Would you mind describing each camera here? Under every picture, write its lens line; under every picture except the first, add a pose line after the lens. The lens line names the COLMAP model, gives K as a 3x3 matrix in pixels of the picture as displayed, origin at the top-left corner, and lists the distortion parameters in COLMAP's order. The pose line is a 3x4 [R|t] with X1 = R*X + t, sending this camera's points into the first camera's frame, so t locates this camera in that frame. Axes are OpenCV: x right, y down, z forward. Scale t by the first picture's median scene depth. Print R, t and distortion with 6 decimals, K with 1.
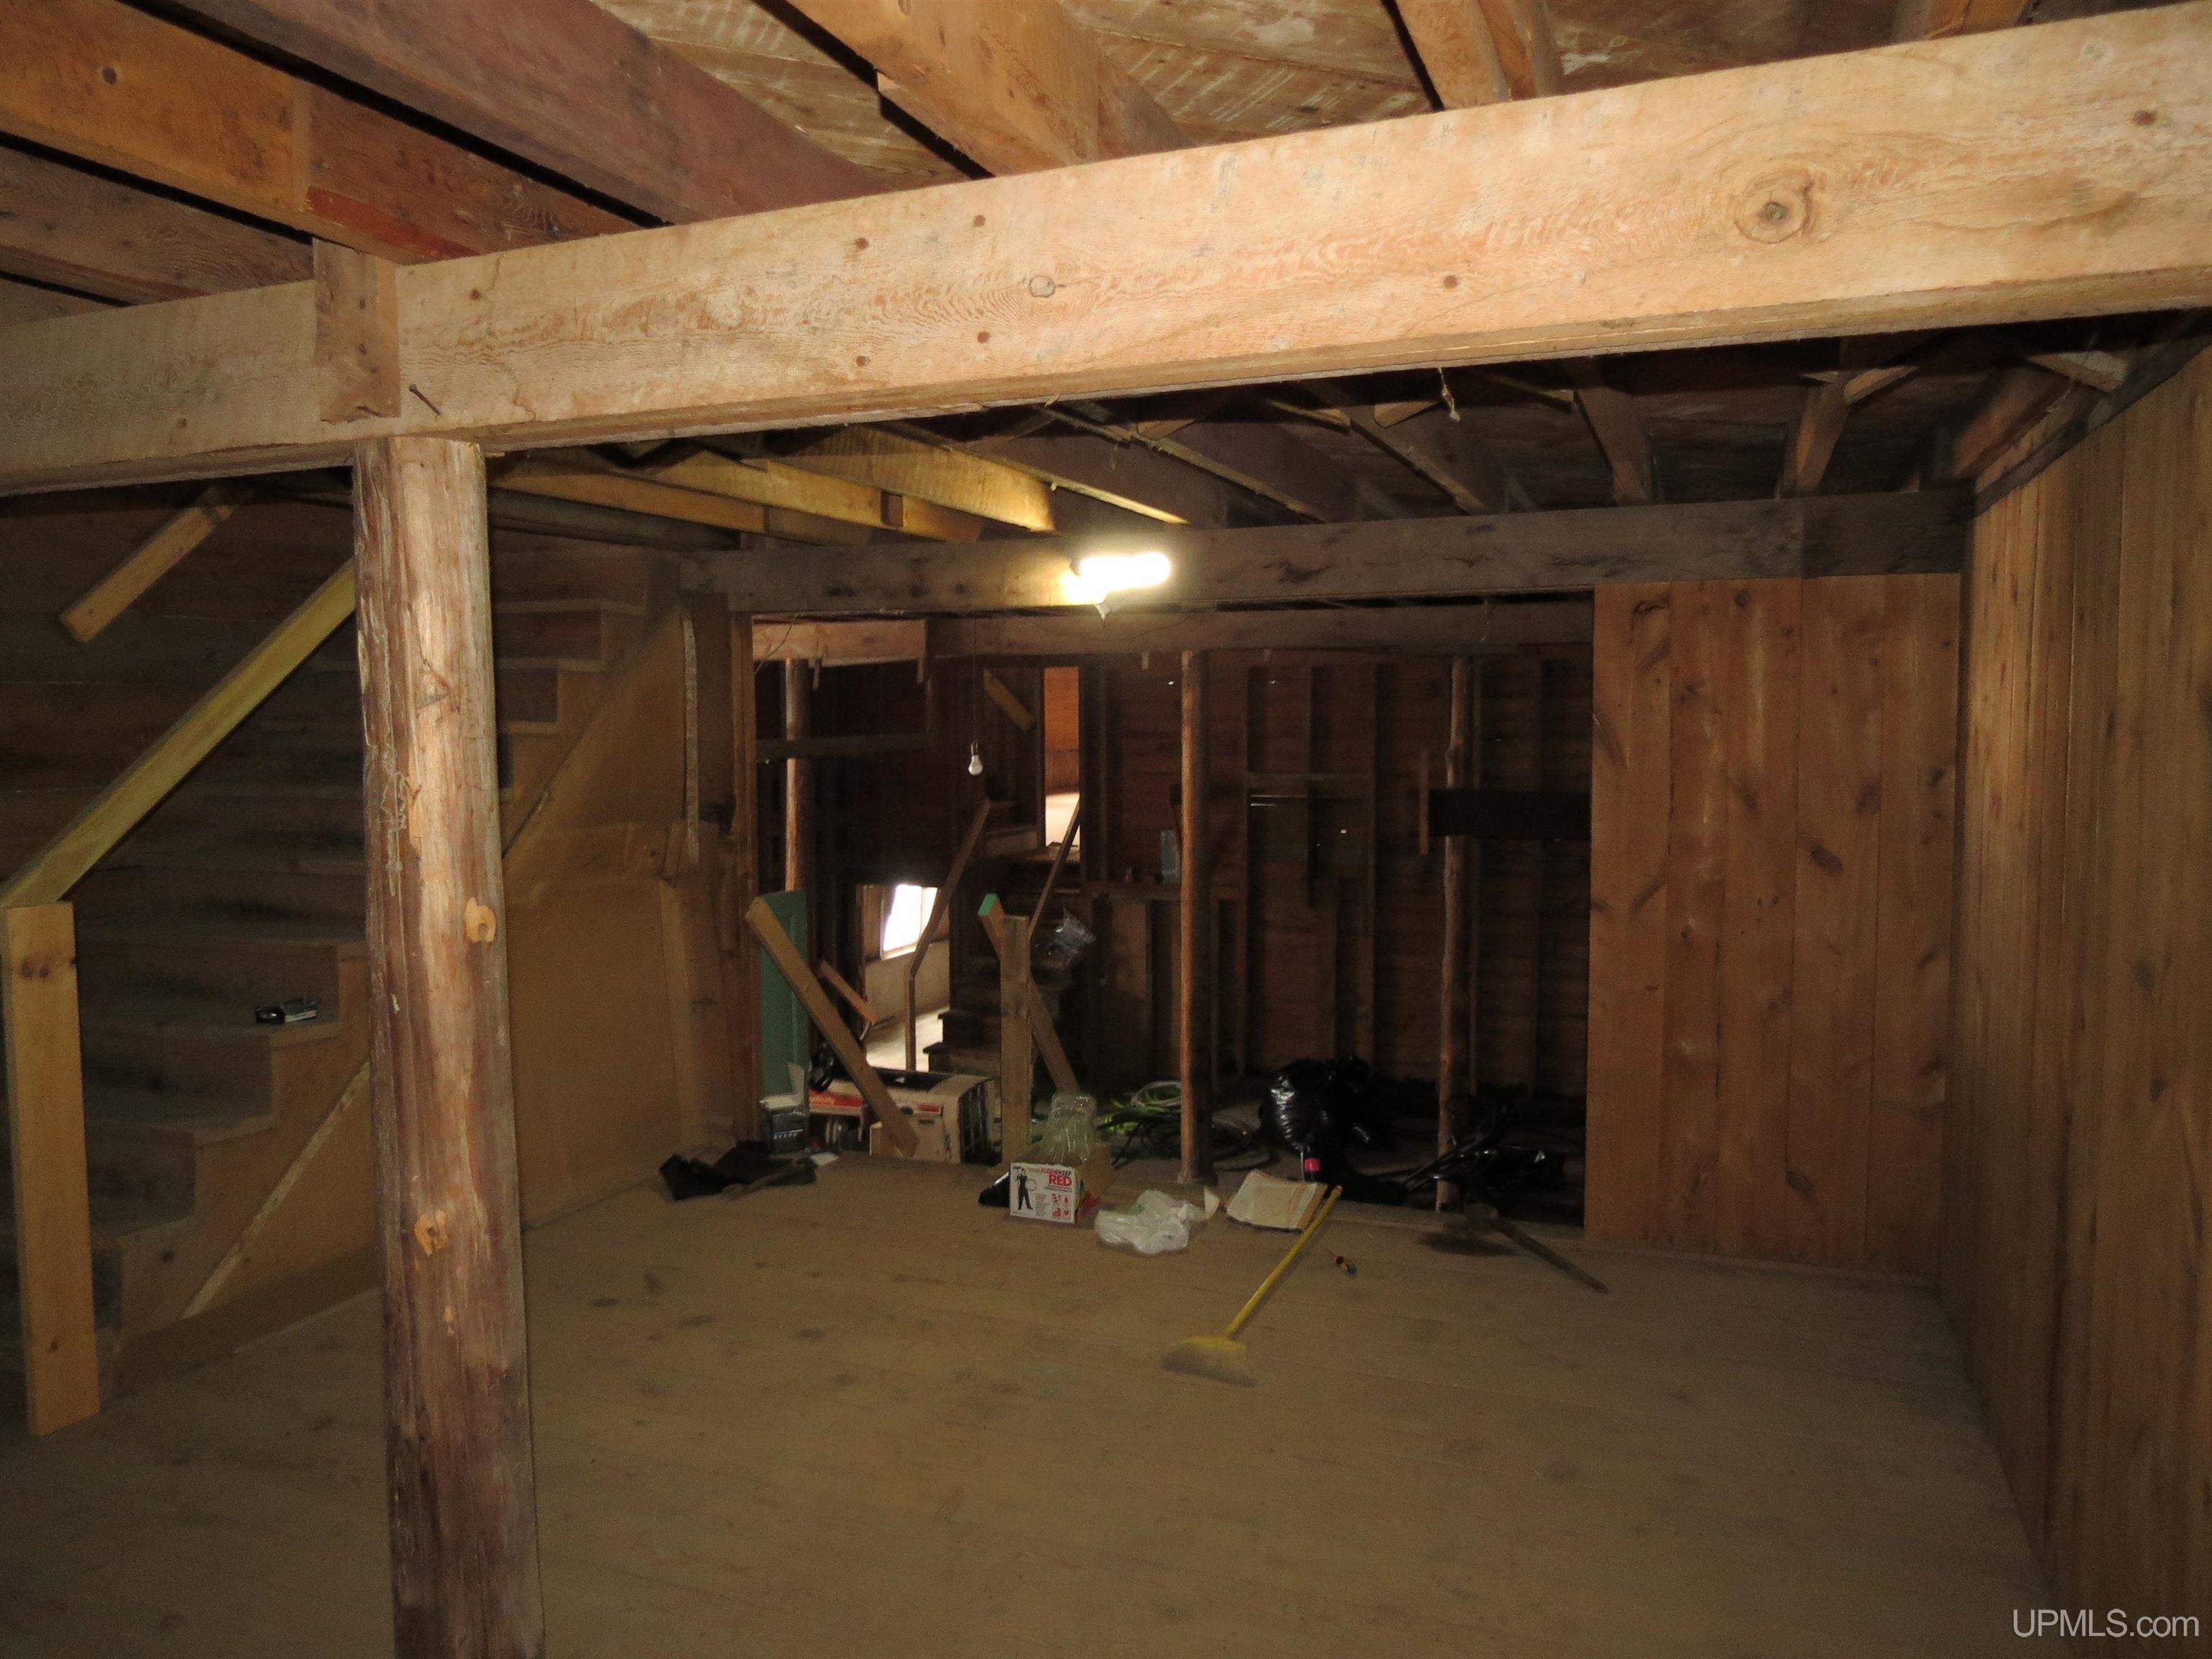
lens RADIAL K [[1578.0, 0, 1092.0], [0, 1578.0, 819.0], [0, 0, 1]] dist [-0.034625, 0.016869]
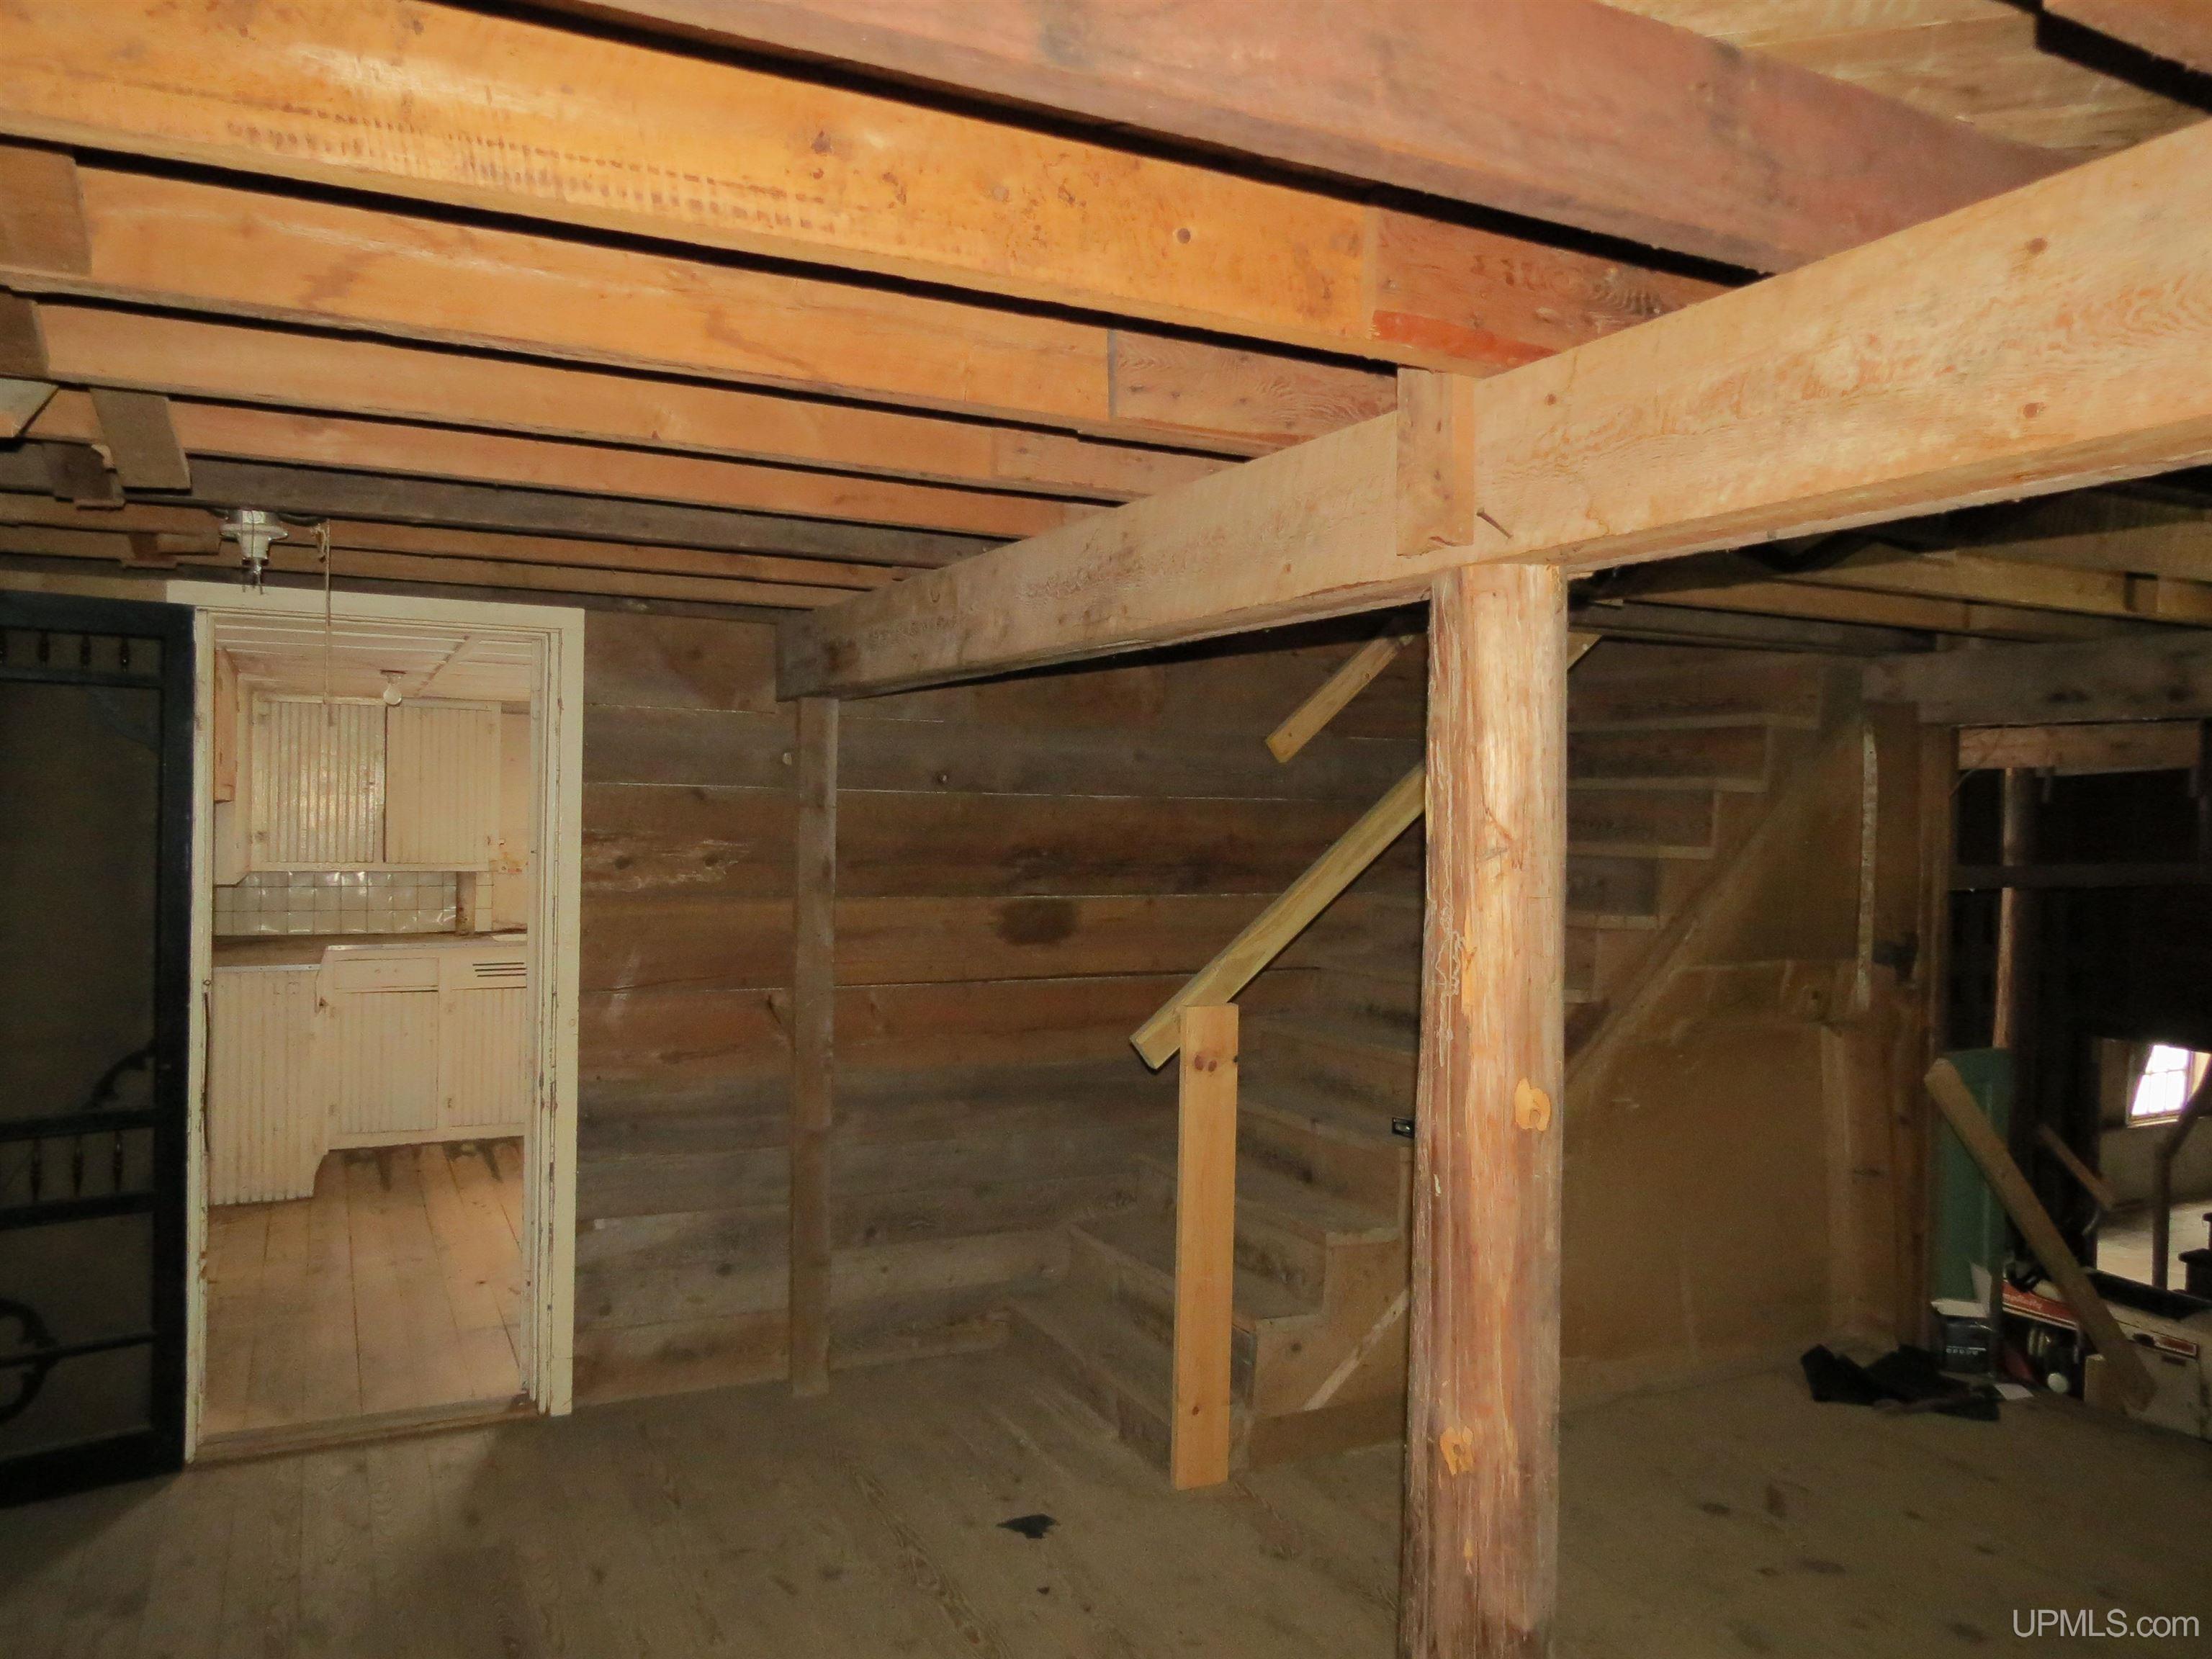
lens RADIAL K [[1578.0, 0, 1105.1], [0, 1578.0, 833.2], [0, 0, 1]] dist [-0.034625, 0.016869]
pose [[0.750024, 0.024871, -0.660943, 0.007872], [-0.061392, 0.997597, -0.032128, -0.044540], [0.658555, 0.064673, 0.749748, 0.176908]]
